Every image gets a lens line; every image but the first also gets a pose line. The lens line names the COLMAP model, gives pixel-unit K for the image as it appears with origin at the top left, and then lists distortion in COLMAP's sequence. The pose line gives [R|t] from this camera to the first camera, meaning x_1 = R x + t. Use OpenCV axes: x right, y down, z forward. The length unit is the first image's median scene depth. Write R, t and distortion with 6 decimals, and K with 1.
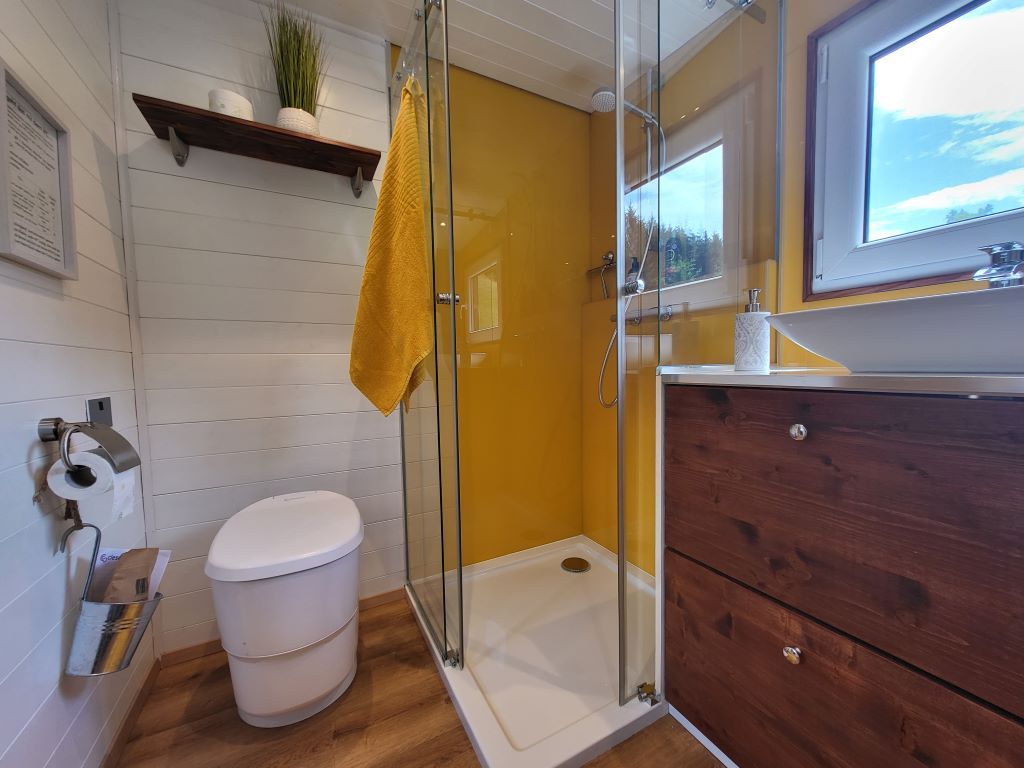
lens RADIAL K [[401.3, 0, 512.6], [0, 401.3, 384.3], [0, 0, 1]] dist [0.003343, -0.000112]
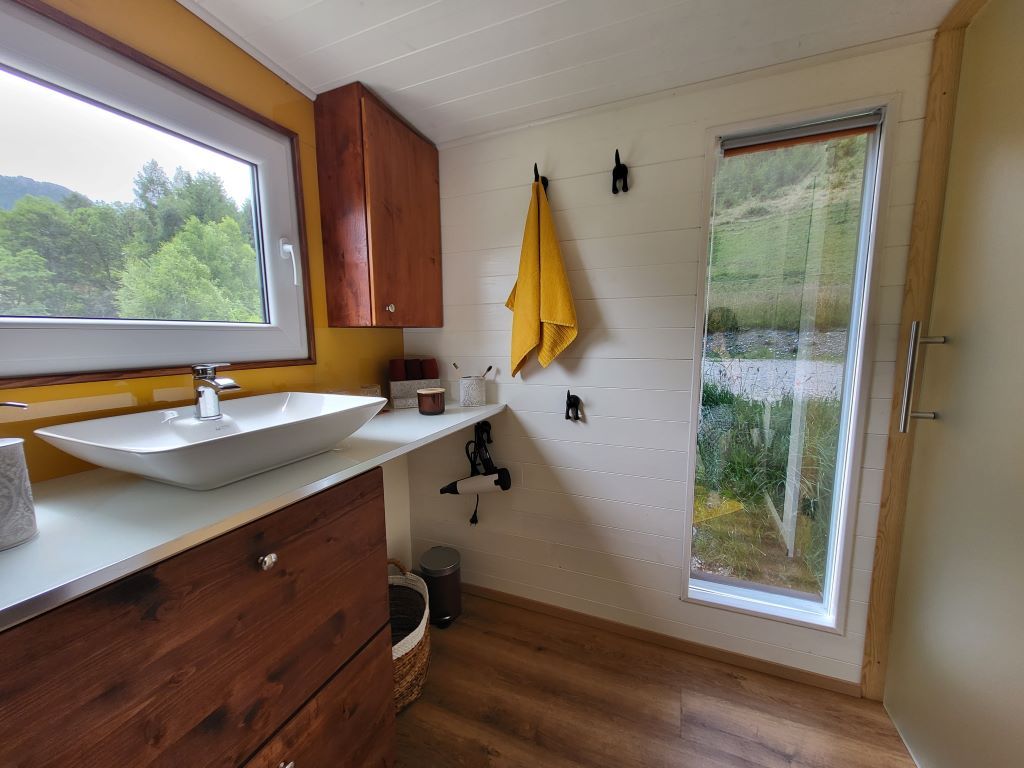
lens RADIAL K [[401.3, 0, 513.7], [0, 401.3, 387.4], [0, 0, 1]] dist [0.003343, -0.000112]
pose [[-0.623528, -0.083779, 0.777299, -0.346108], [0.059329, 0.986304, 0.153897, -0.376269], [-0.779547, 0.142075, -0.610017, 0.974451]]
